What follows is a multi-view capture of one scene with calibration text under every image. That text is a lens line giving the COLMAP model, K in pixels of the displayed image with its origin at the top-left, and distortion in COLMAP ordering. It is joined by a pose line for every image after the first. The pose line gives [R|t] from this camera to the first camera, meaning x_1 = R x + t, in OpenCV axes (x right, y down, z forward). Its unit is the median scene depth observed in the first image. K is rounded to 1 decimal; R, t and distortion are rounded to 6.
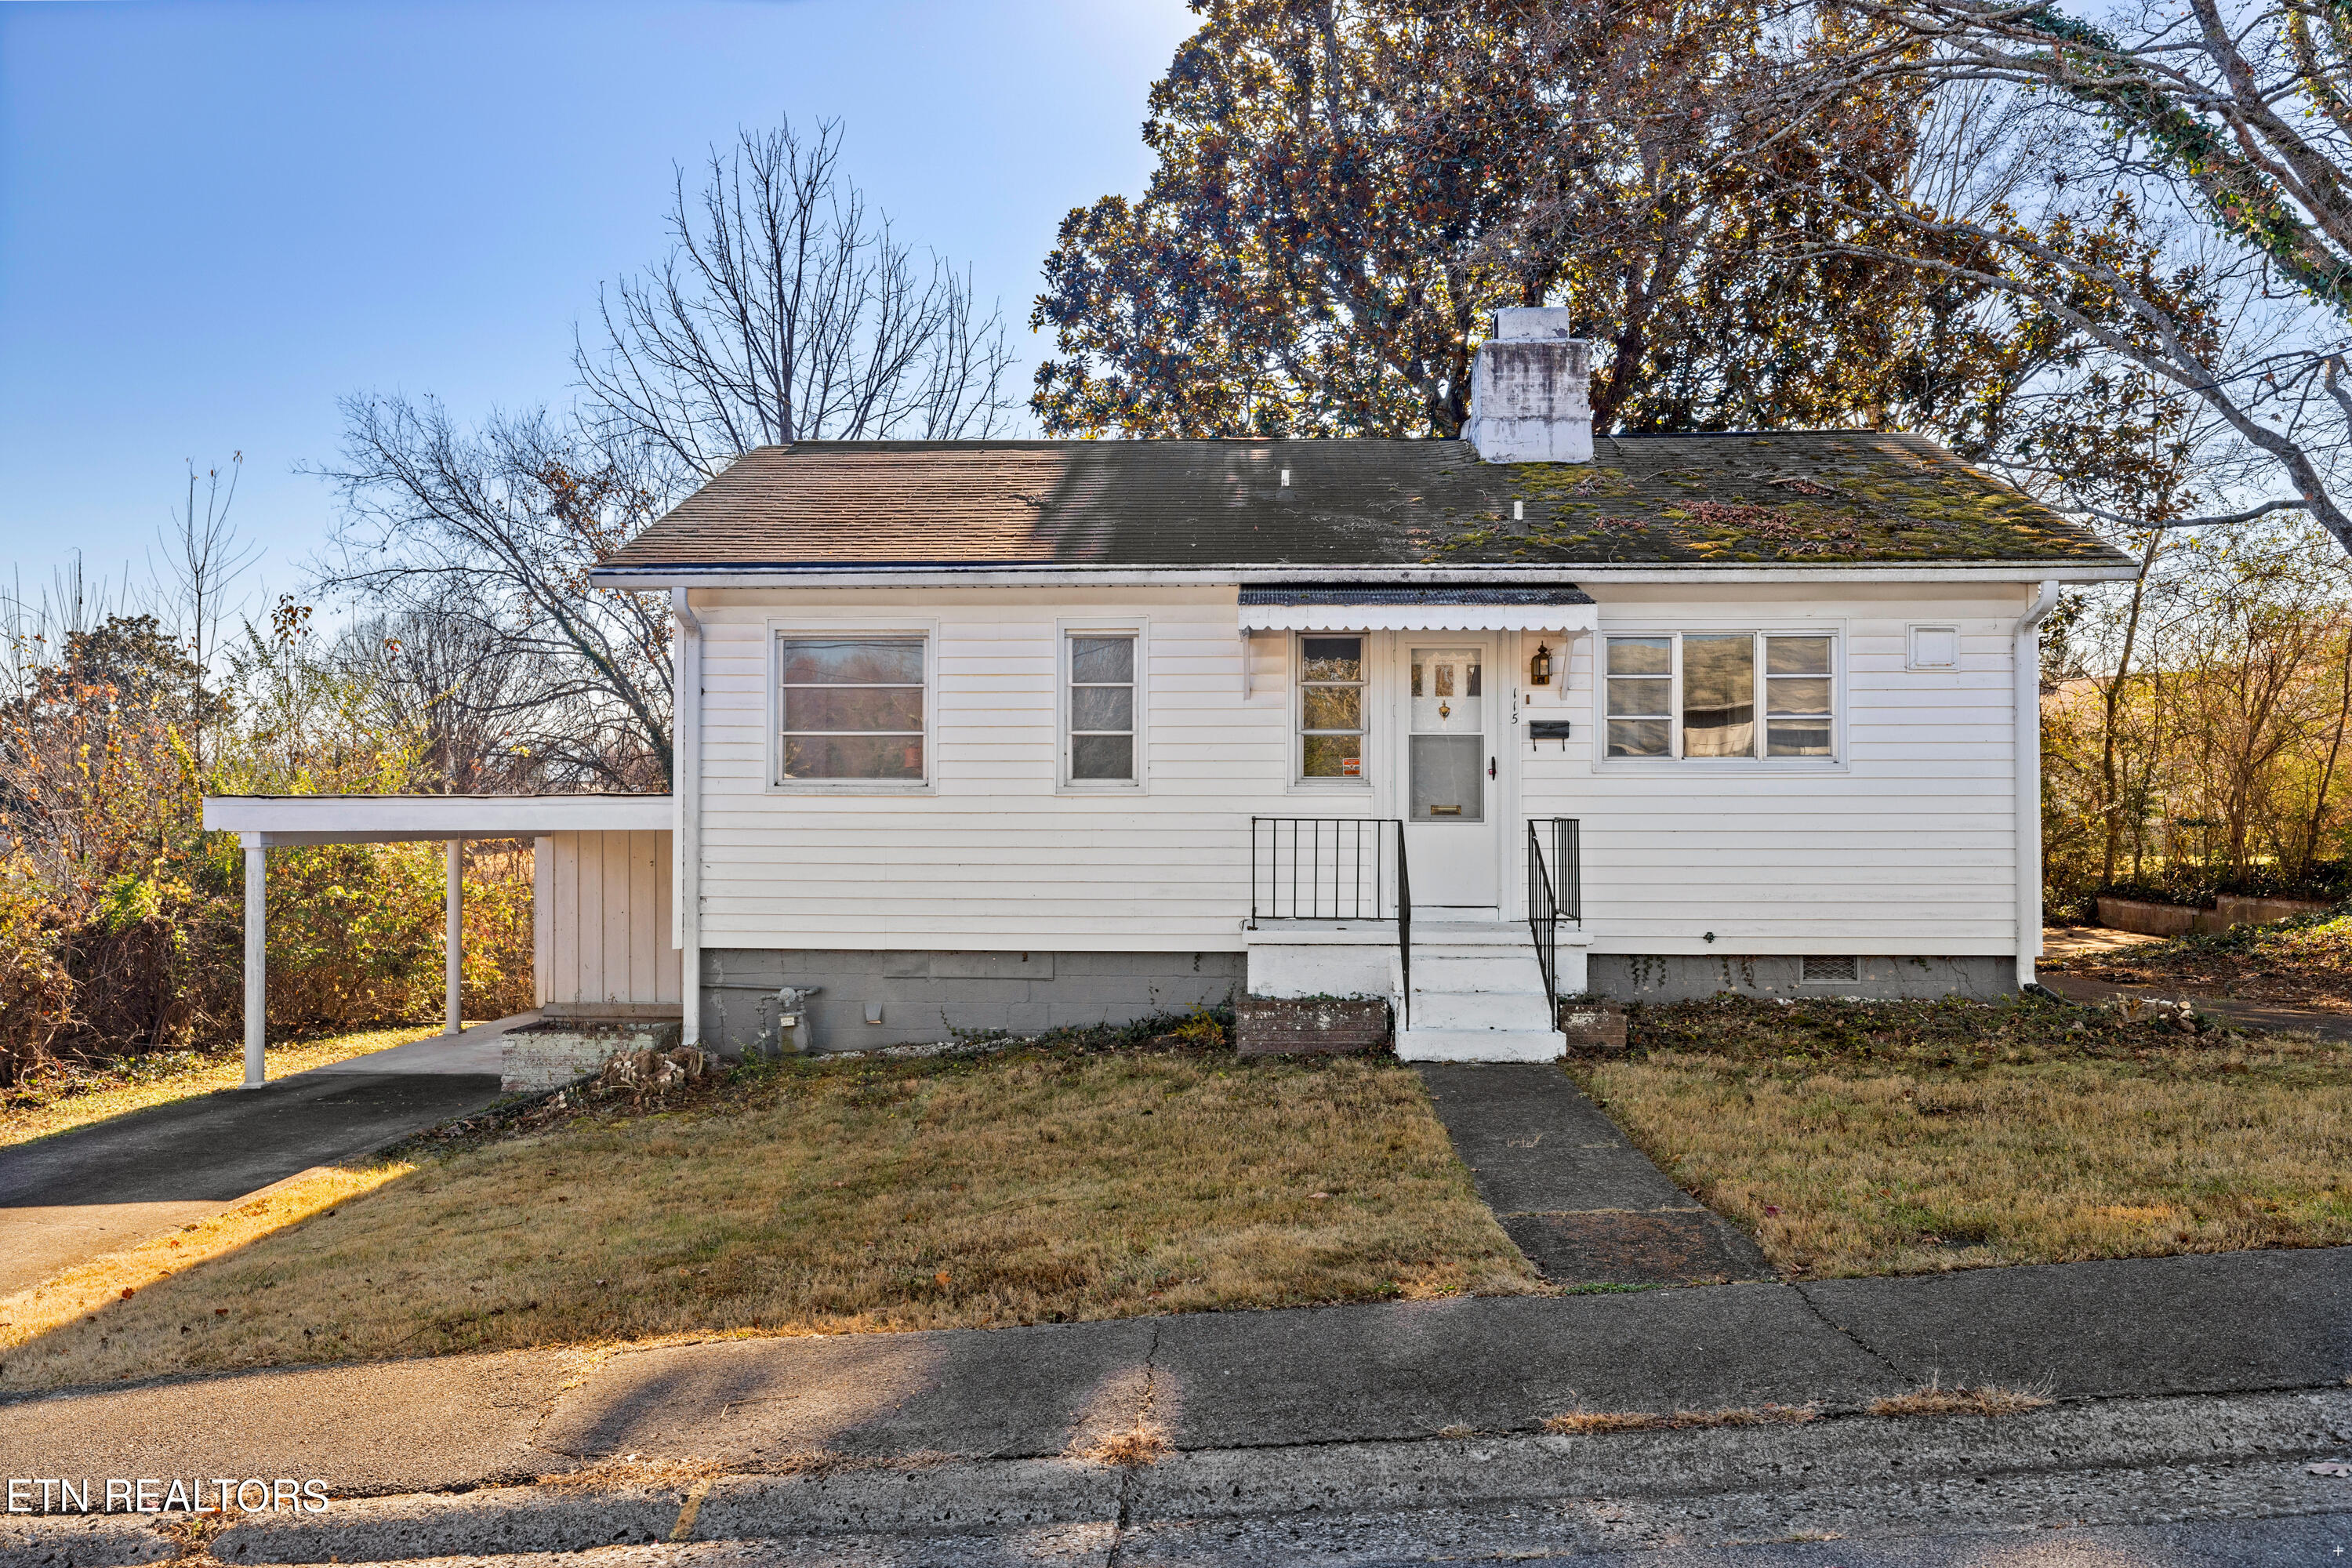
lens RADIAL K [[1822.1, 0, 1170.3], [0, 1822.1, 768.4], [0, 0, 1]] dist [0.009005, 0.000750]
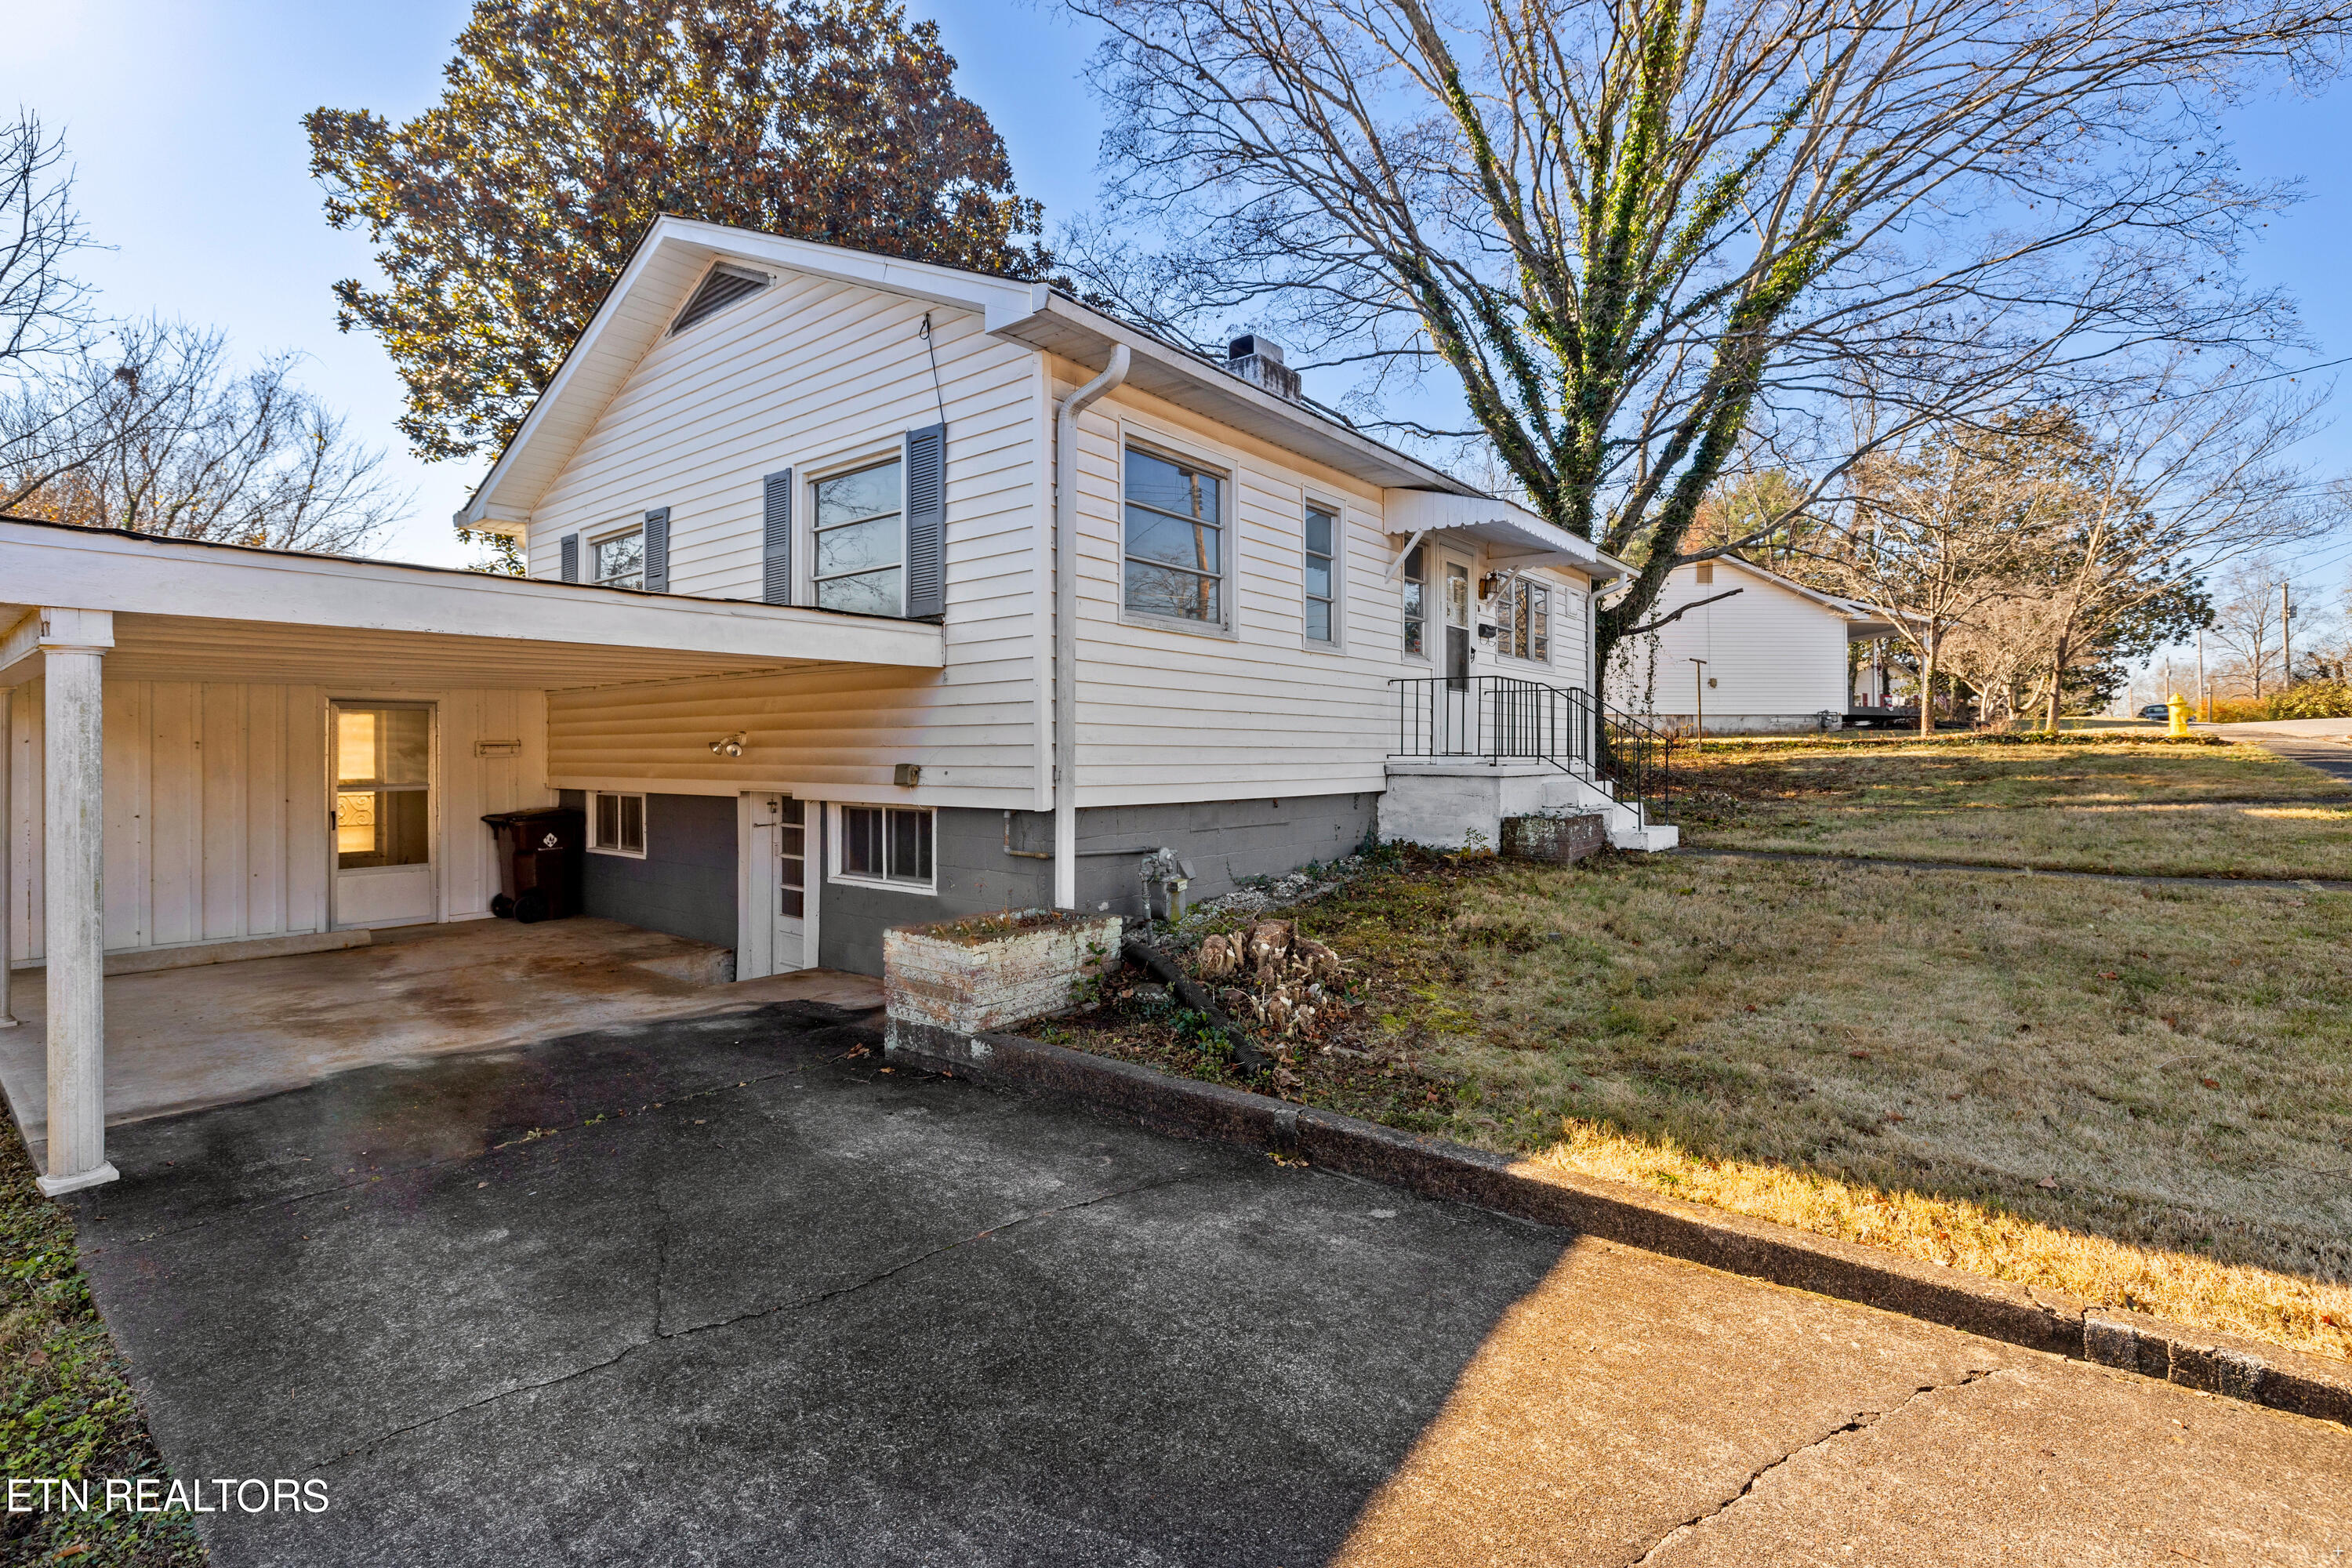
lens RADIAL K [[1065.6, 0, 1176.4], [0, 1065.6, 749.5], [0, 0, 1]] dist [-0.002094, 0.001576]
pose [[0.581984, 0.002498, 0.813196, -0.616047], [-0.014546, 0.999867, 0.007338, 0.069560], [-0.813070, -0.016100, 0.581943, 0.699040]]
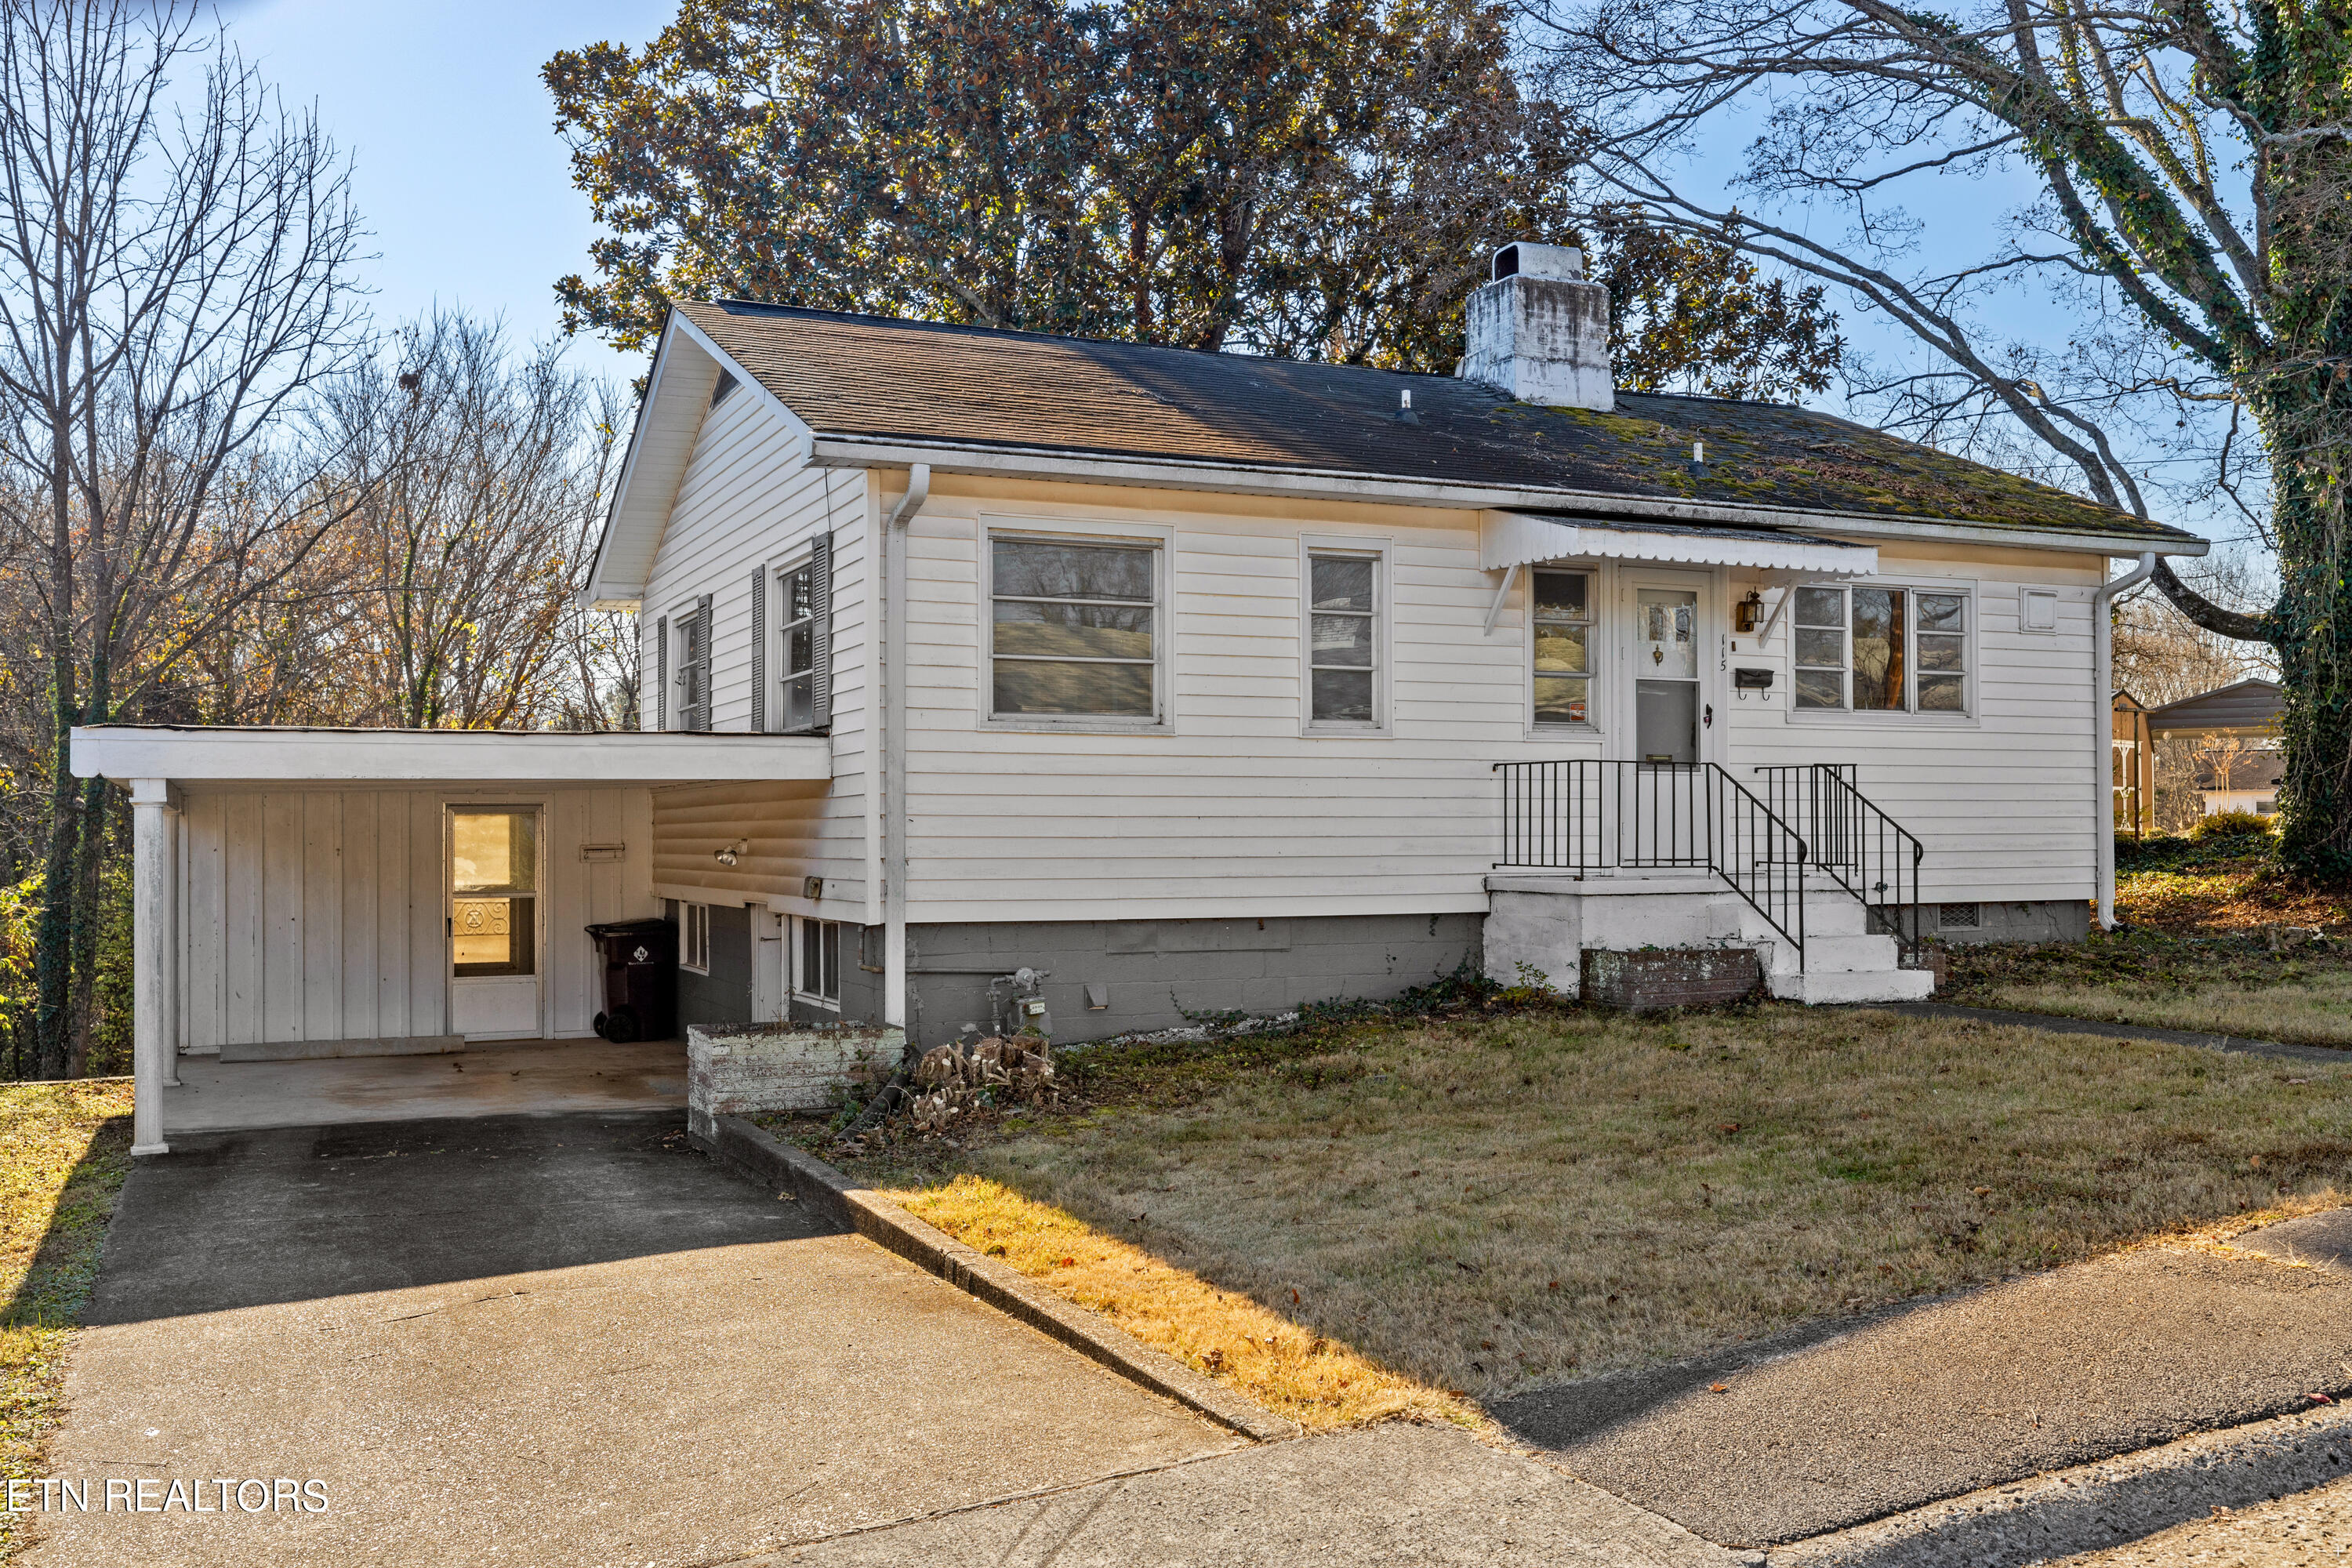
lens RADIAL K [[2115.0, 0, 1180.0], [0, 2115.0, 804.5], [0, 0, 1]] dist [0.008681, 0.010317]
pose [[0.888453, 0.003219, 0.458957, -0.578849], [-0.004535, 0.999988, 0.001766, 0.045550], [-0.458946, -0.003650, 0.888457, 0.131682]]
